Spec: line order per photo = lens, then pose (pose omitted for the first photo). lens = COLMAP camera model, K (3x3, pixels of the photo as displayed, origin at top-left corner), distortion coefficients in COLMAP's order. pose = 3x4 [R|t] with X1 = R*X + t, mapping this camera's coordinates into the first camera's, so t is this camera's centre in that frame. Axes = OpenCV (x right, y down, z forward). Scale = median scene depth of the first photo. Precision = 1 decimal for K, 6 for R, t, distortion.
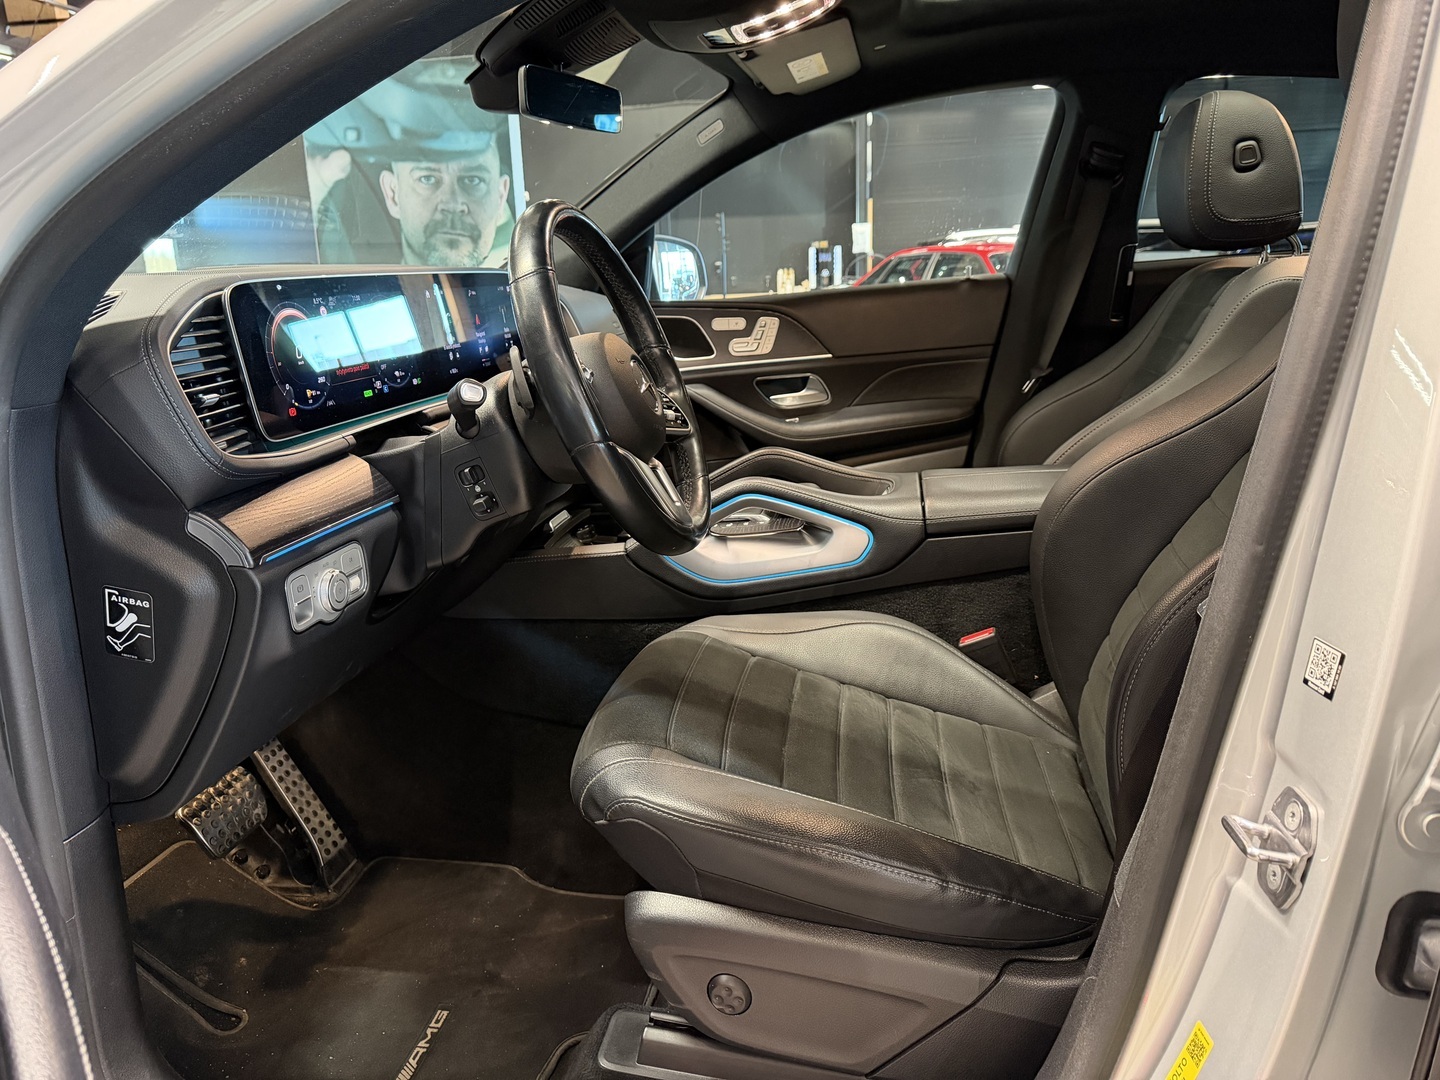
lens RADIAL K [[1023.4, 0, 720.0], [0, 1023.4, 540.0], [0, 0, 1]] dist [0.001146, -0.001189]
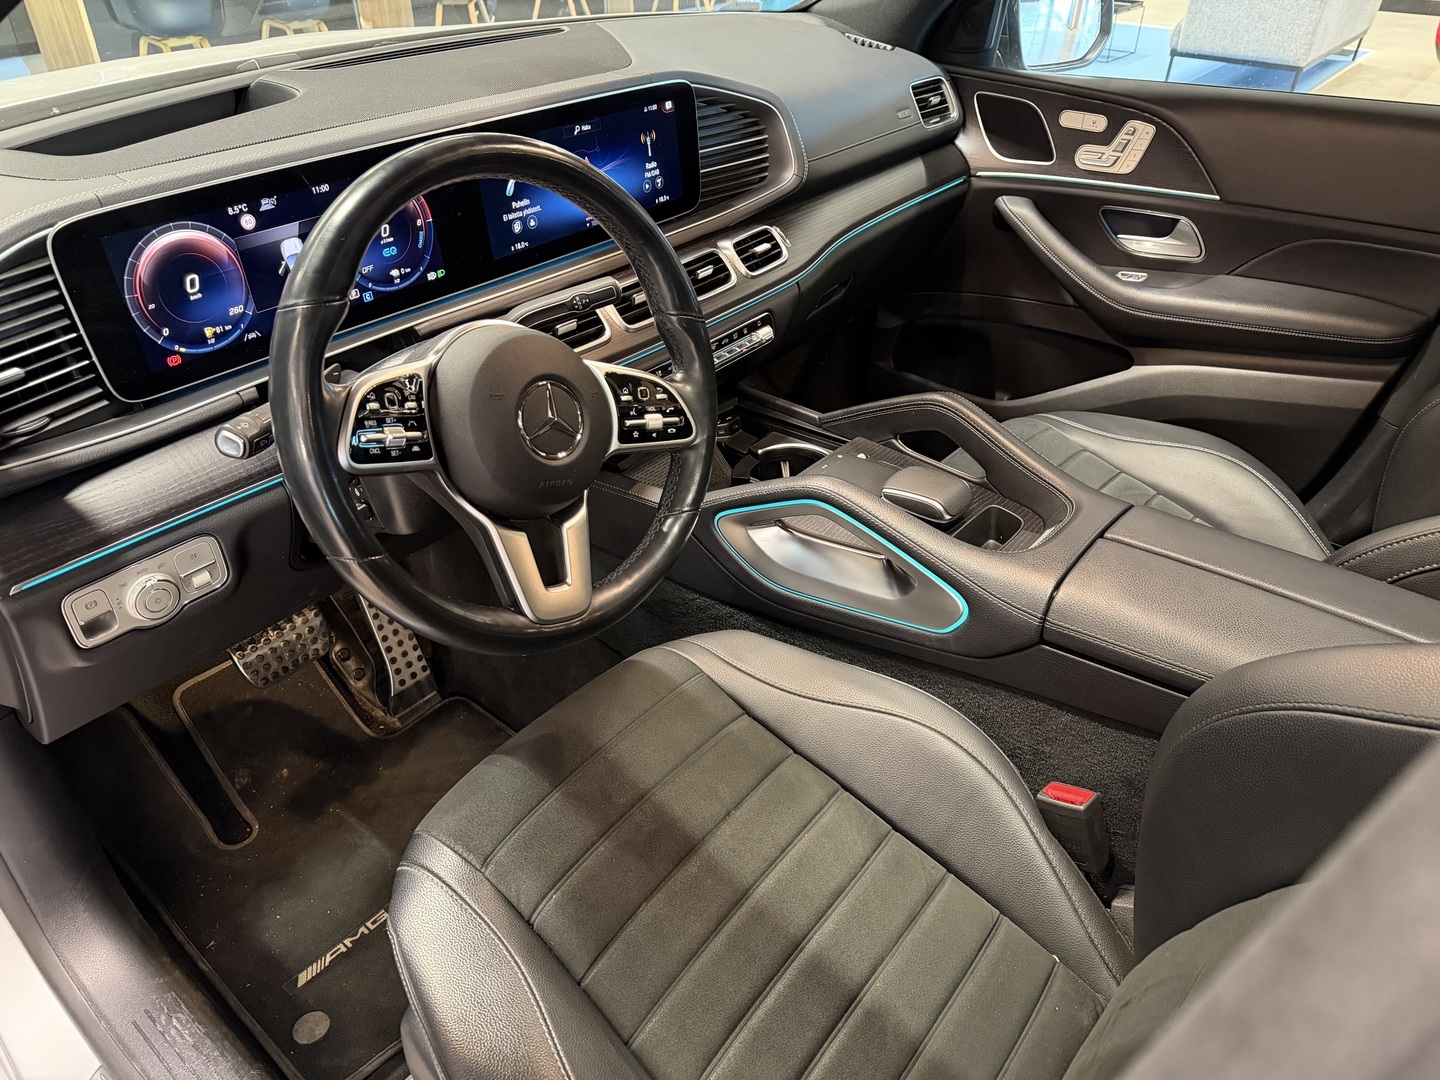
lens RADIAL K [[1023.4, 0, 720.0], [0, 1023.4, 540.0], [0, 0, 1]] dist [0.001146, -0.001189]
pose [[0.860630, 0.324841, -0.392166, 0.263219], [-0.165480, 0.906722, 0.387906, -0.293411], [0.481593, -0.268948, 0.834108, 0.348346]]
